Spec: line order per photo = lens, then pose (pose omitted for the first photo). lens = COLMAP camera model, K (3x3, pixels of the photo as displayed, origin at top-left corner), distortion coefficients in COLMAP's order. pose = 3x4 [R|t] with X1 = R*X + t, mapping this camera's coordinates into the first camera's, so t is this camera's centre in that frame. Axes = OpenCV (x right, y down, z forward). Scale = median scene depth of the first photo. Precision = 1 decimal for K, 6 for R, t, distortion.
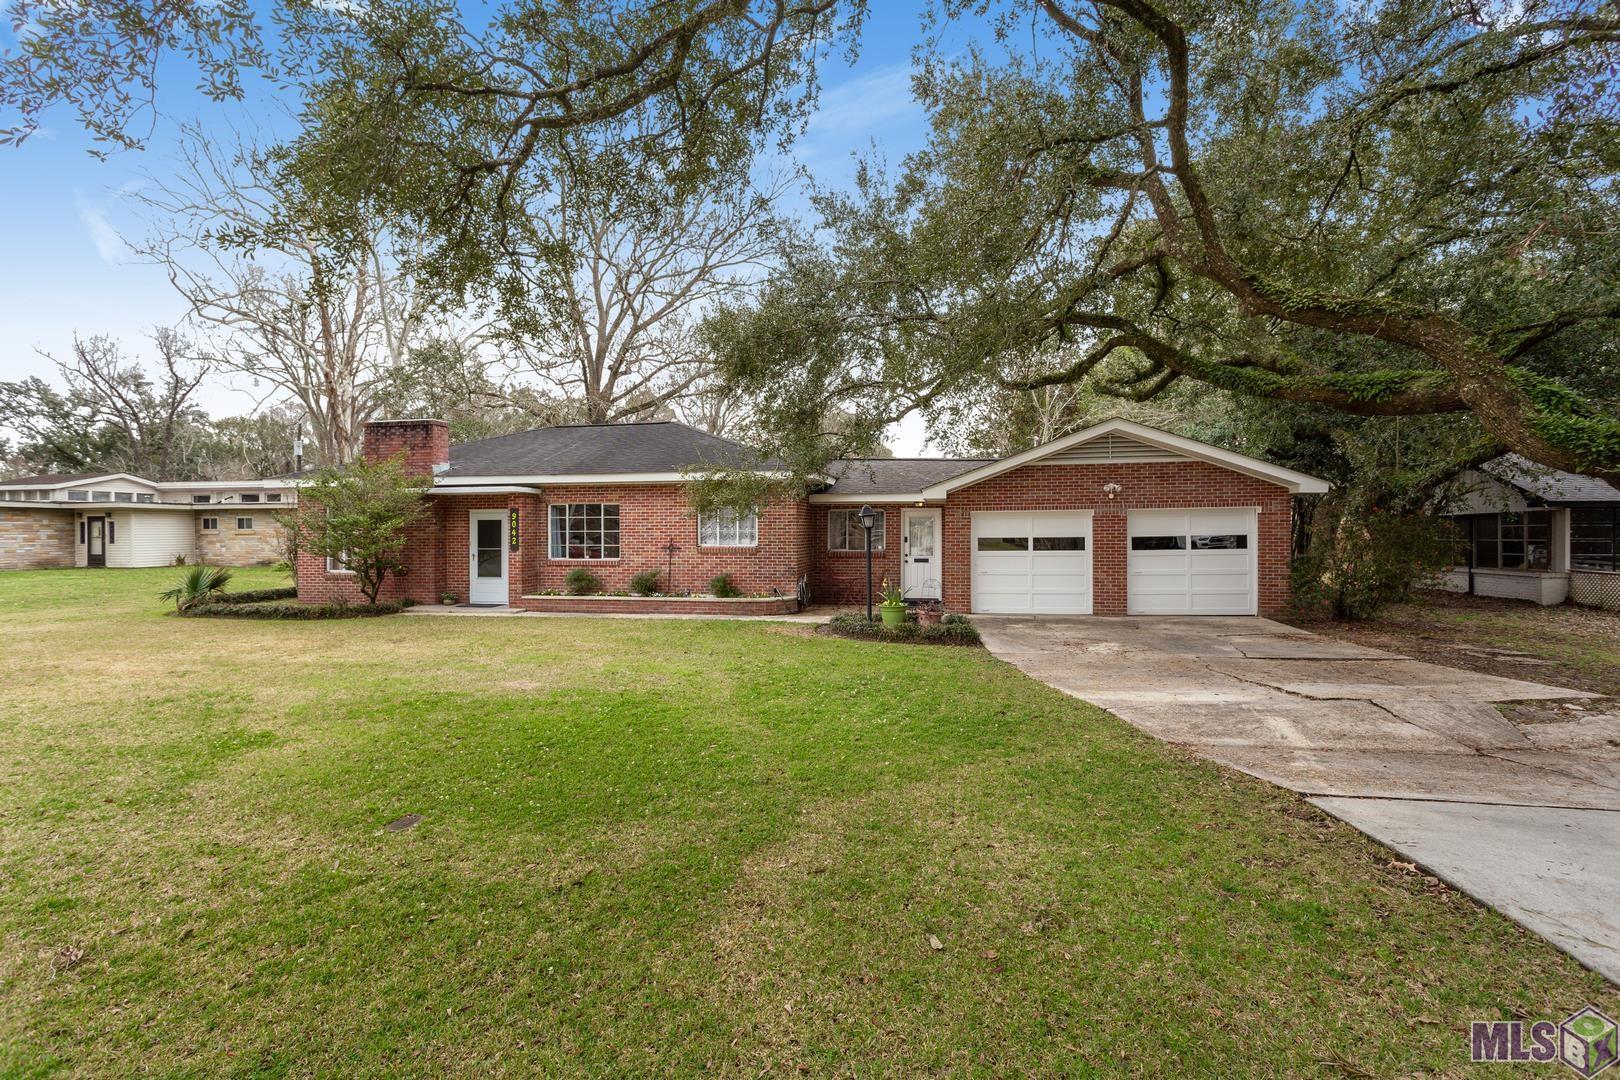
lens RADIAL K [[765.2, 0, 810.0], [0, 765.2, 540.0], [0, 0, 1]] dist [0.002050, 0.000422]
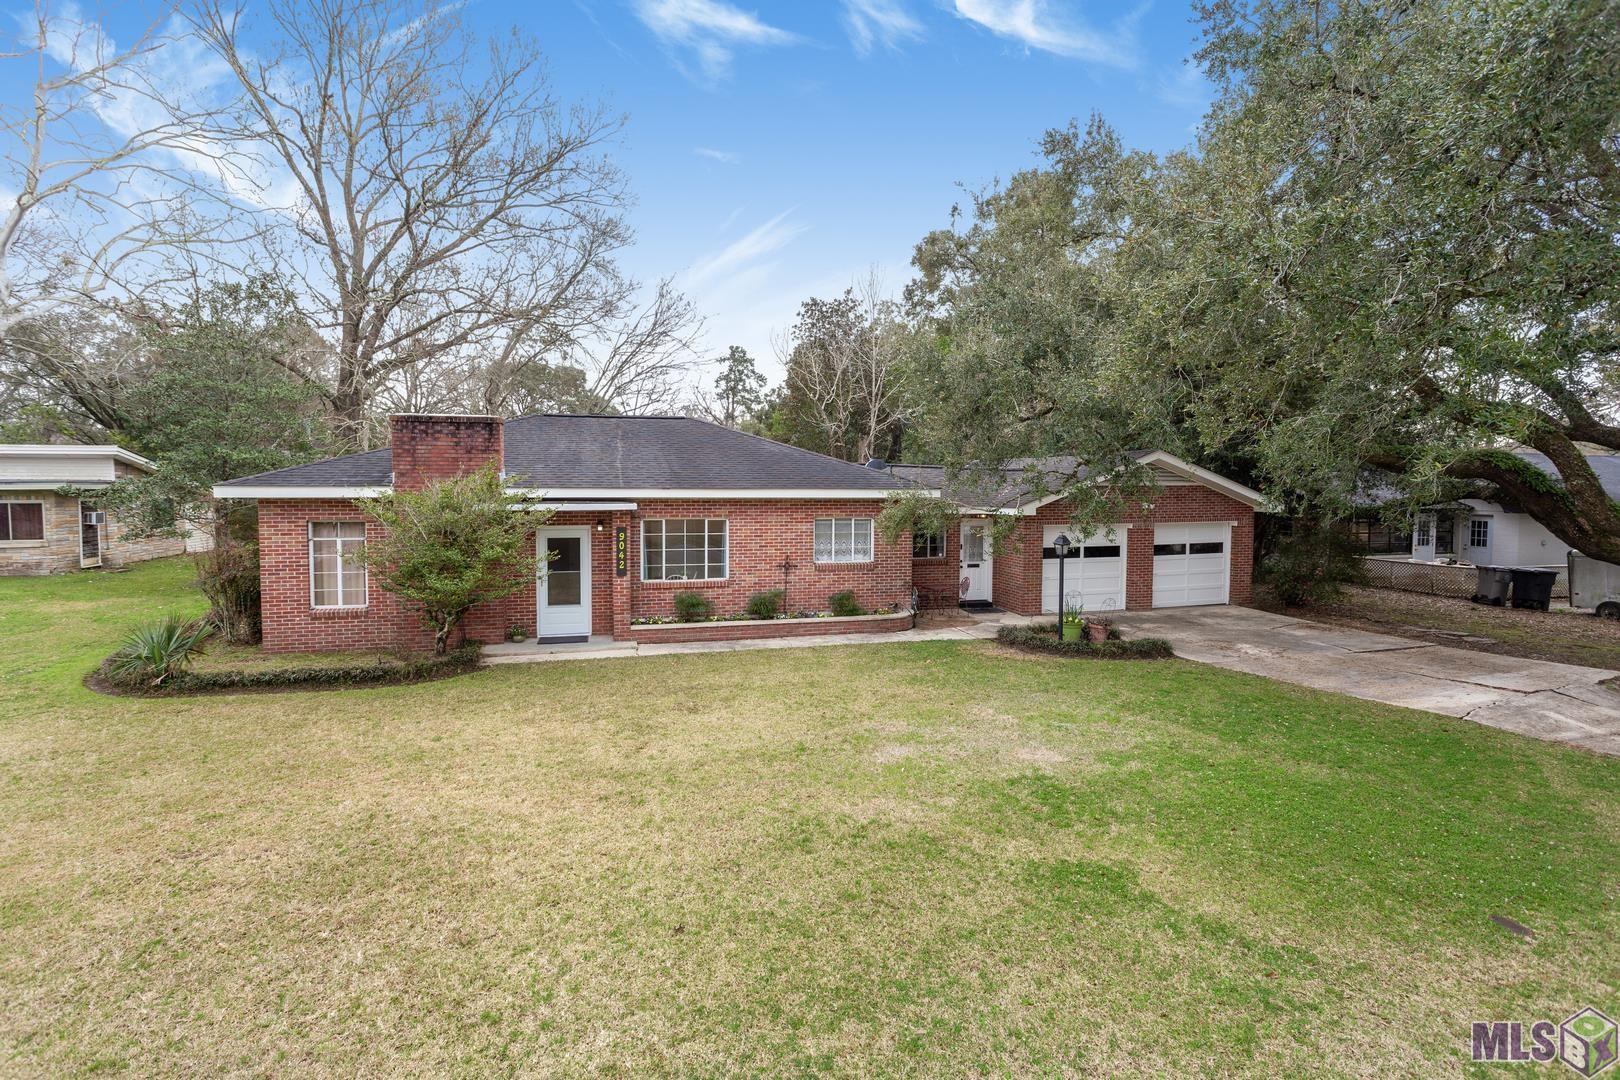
lens RADIAL K [[767.4, 0, 805.8], [0, 767.4, 526.9], [0, 0, 1]] dist [0.004102, 0.000409]
pose [[0.900623, -0.017119, 0.434264, -0.585944], [-0.003015, 0.998954, 0.045632, -0.083623], [-0.434591, -0.042406, 0.899629, 0.129405]]
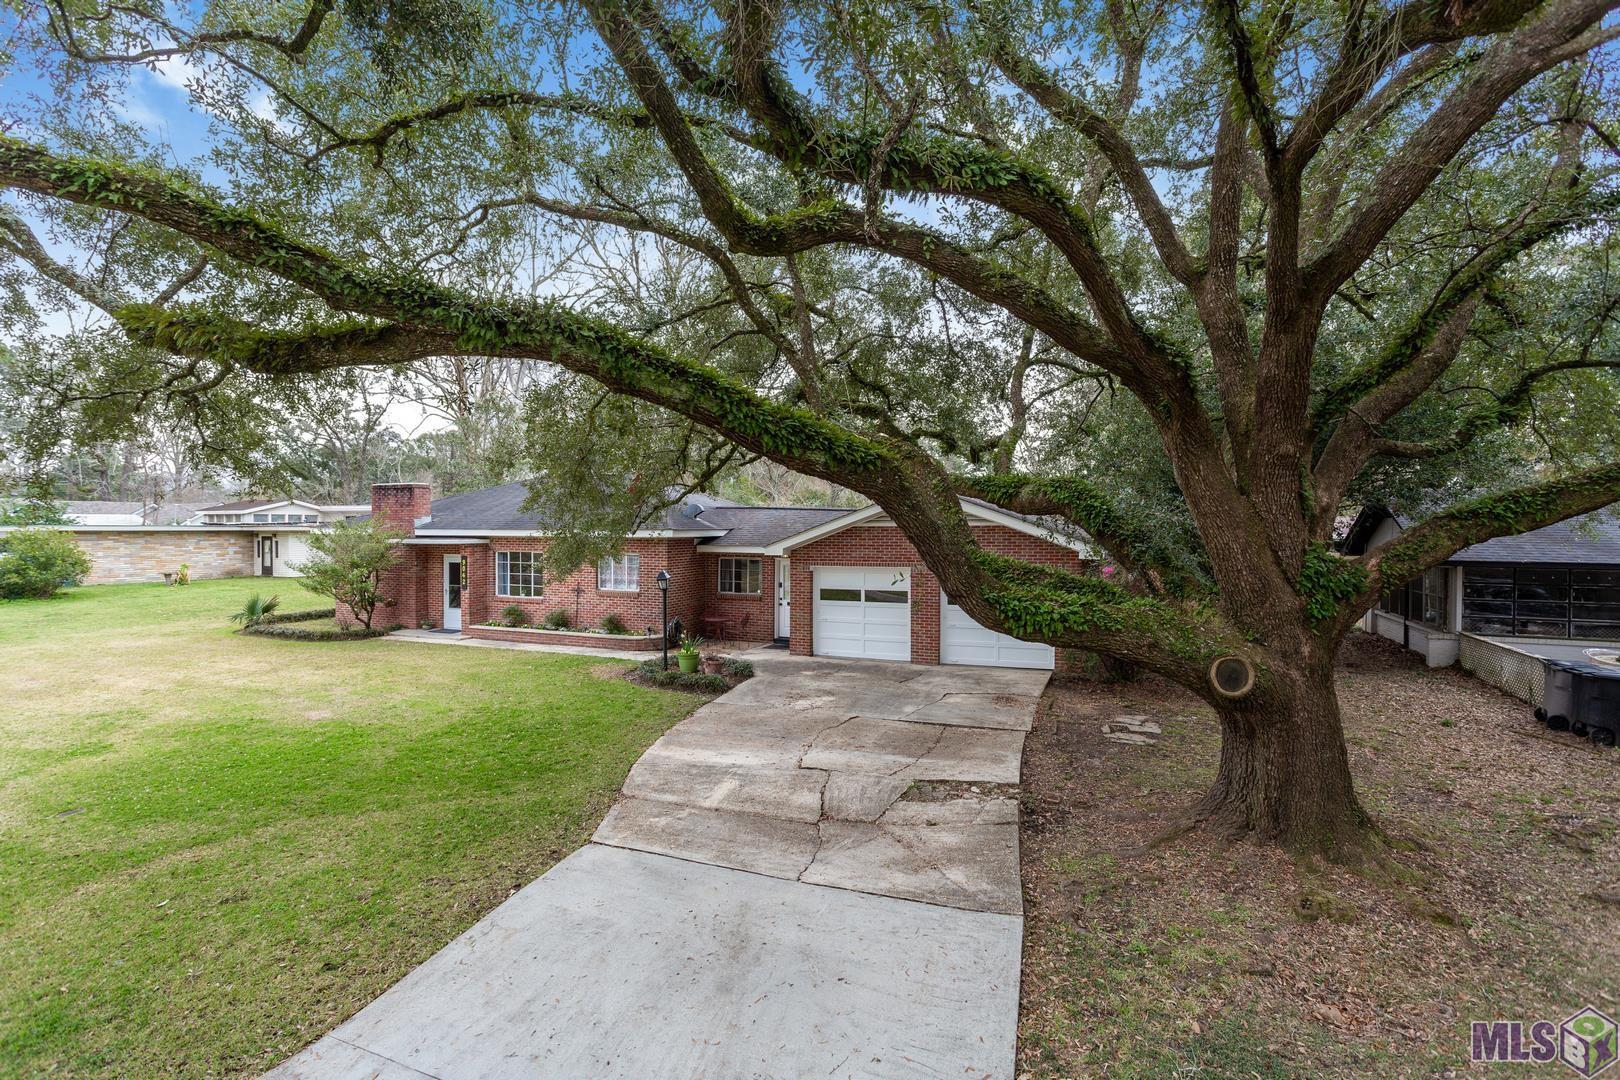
lens RADIAL K [[765.2, 0, 810.0], [0, 765.2, 540.0], [0, 0, 1]] dist [0.002050, 0.000422]
pose [[0.977319, 0.008687, -0.211595, 0.439575], [-0.007068, 0.999940, 0.008410, -0.083439], [0.211656, -0.006724, 0.977321, -0.106899]]
